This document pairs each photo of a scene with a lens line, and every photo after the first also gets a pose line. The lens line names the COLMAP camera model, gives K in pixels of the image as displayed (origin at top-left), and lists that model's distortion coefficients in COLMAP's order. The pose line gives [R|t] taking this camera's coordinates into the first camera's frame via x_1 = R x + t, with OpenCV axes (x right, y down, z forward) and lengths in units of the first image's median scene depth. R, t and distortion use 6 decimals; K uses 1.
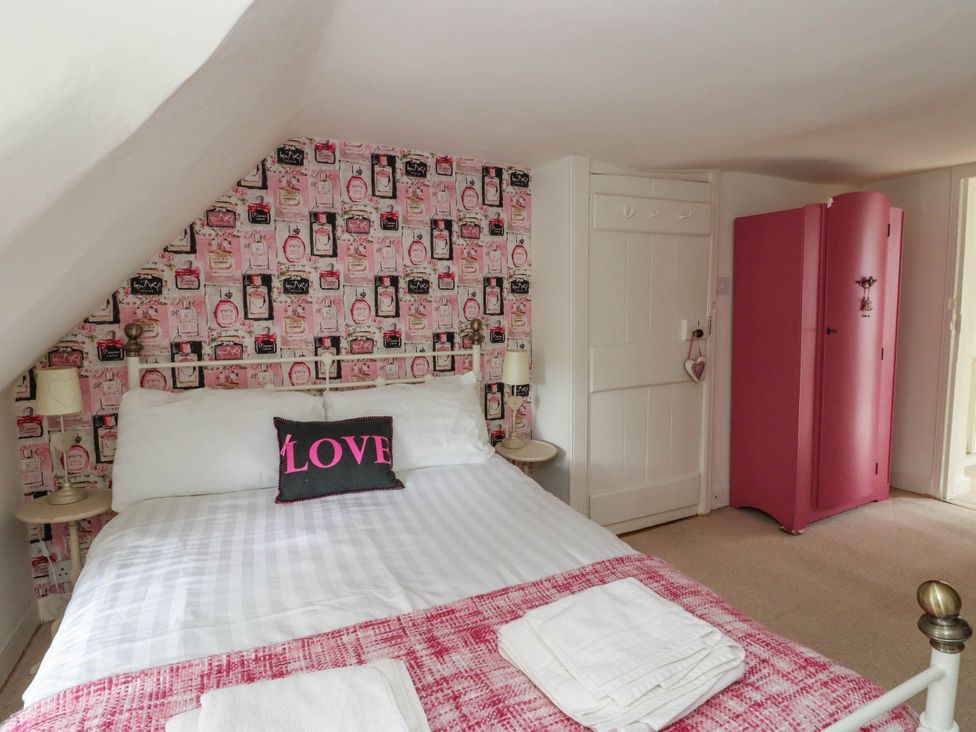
lens RADIAL K [[509.4, 0, 486.7], [0, 509.4, 333.4], [0, 0, 1]] dist [-0.001687, -0.000368]
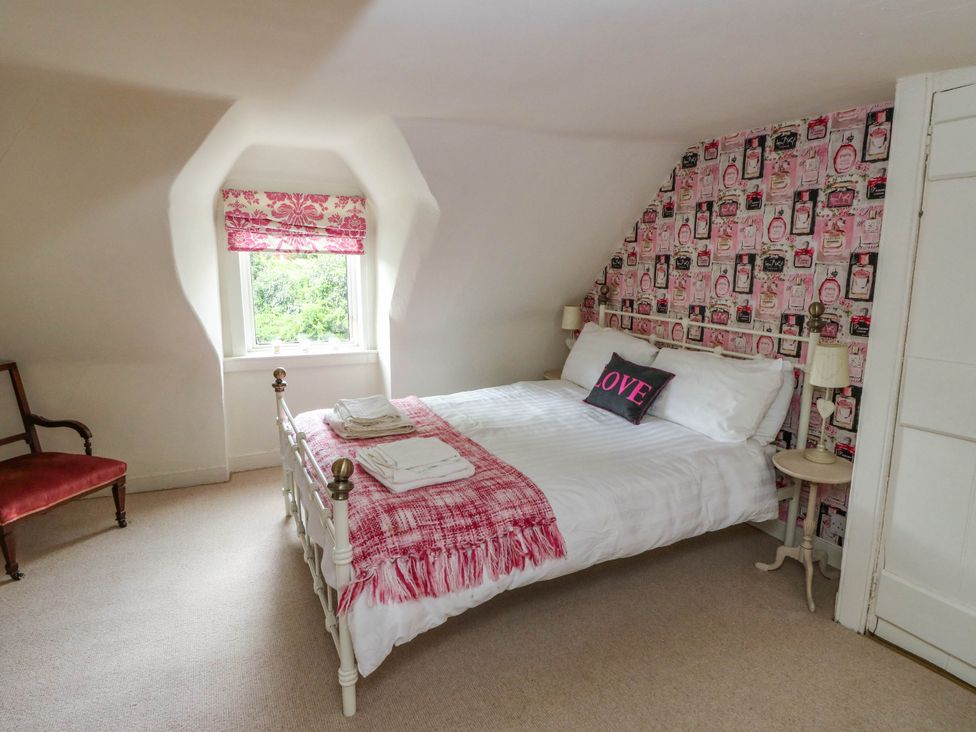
lens RADIAL K [[522.1, 0, 484.1], [0, 522.1, 337.2], [0, 0, 1]] dist [0.000401, -0.009253]
pose [[0.064328, 0.139354, -0.988151, 0.862214], [-0.097759, 0.986319, 0.132732, -0.033466], [0.993129, 0.088062, 0.077071, 0.395993]]
